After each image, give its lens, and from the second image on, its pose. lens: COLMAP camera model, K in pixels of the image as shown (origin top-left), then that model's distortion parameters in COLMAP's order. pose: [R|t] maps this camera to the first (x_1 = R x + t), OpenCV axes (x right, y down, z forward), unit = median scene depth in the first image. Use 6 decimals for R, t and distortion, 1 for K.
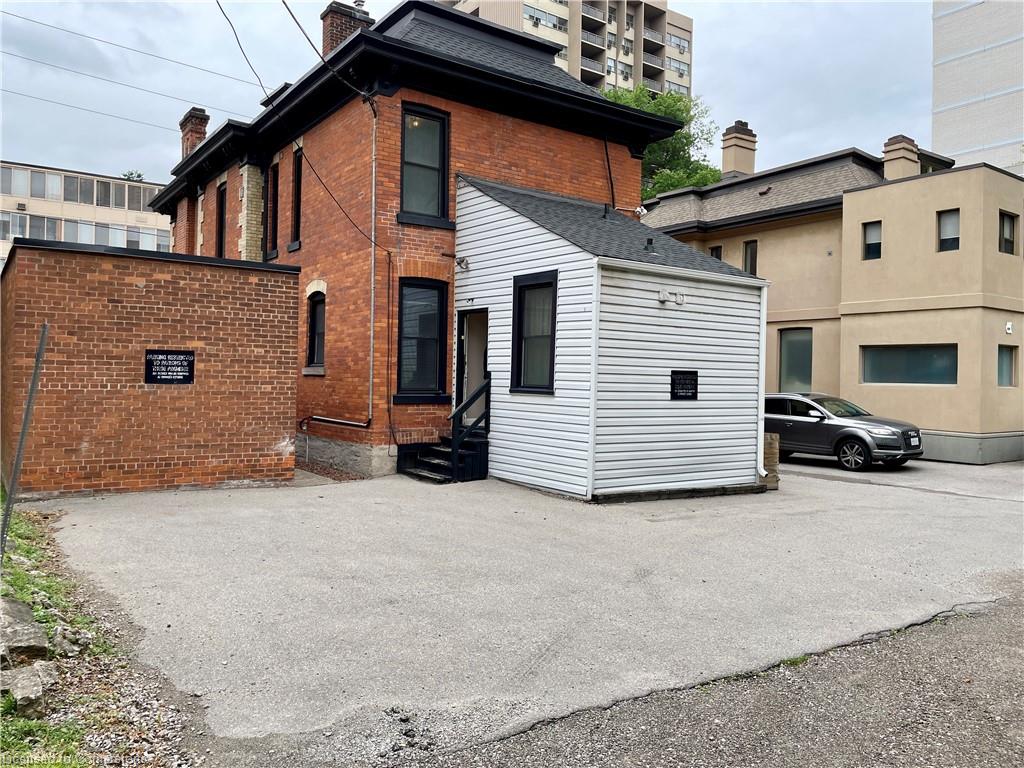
lens RADIAL K [[769.7, 0, 511.6], [0, 769.7, 377.4], [0, 0, 1]] dist [0.058922, -0.035812]
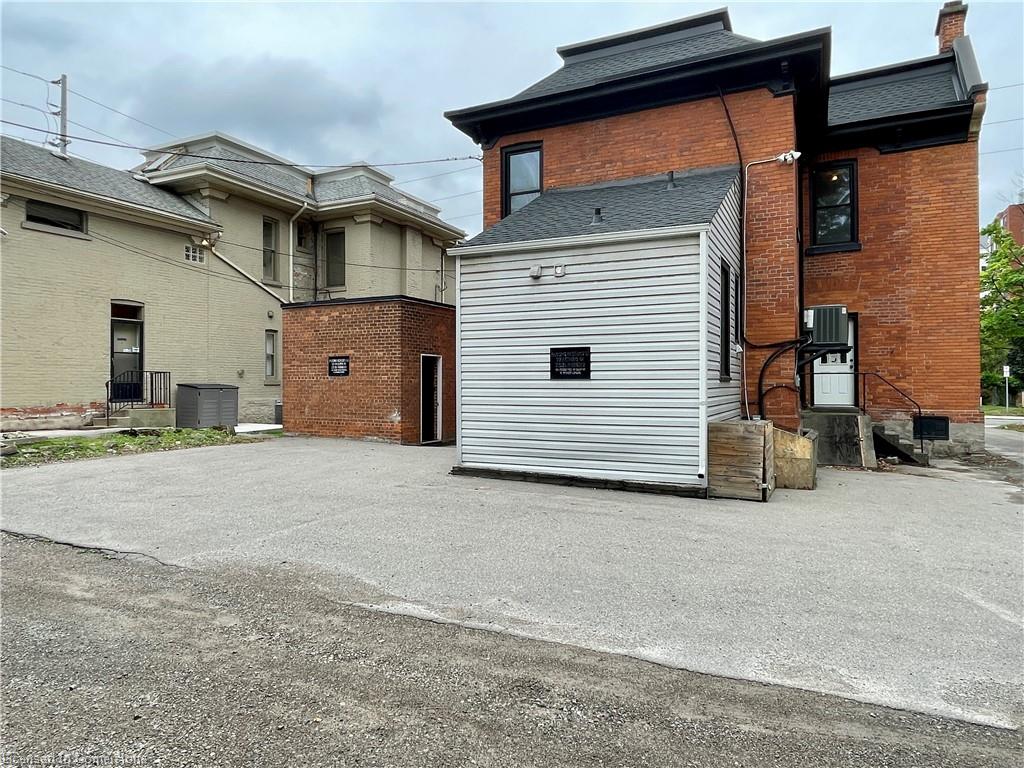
lens RADIAL K [[651.8, 0, 510.9], [0, 651.8, 387.2], [0, 0, 1]] dist [-0.002924, -0.000037]
pose [[0.477805, -0.015677, -0.878326, 0.886299], [0.011451, 0.999867, -0.011618, 0.047630], [0.878391, -0.004506, 0.477921, 0.577044]]
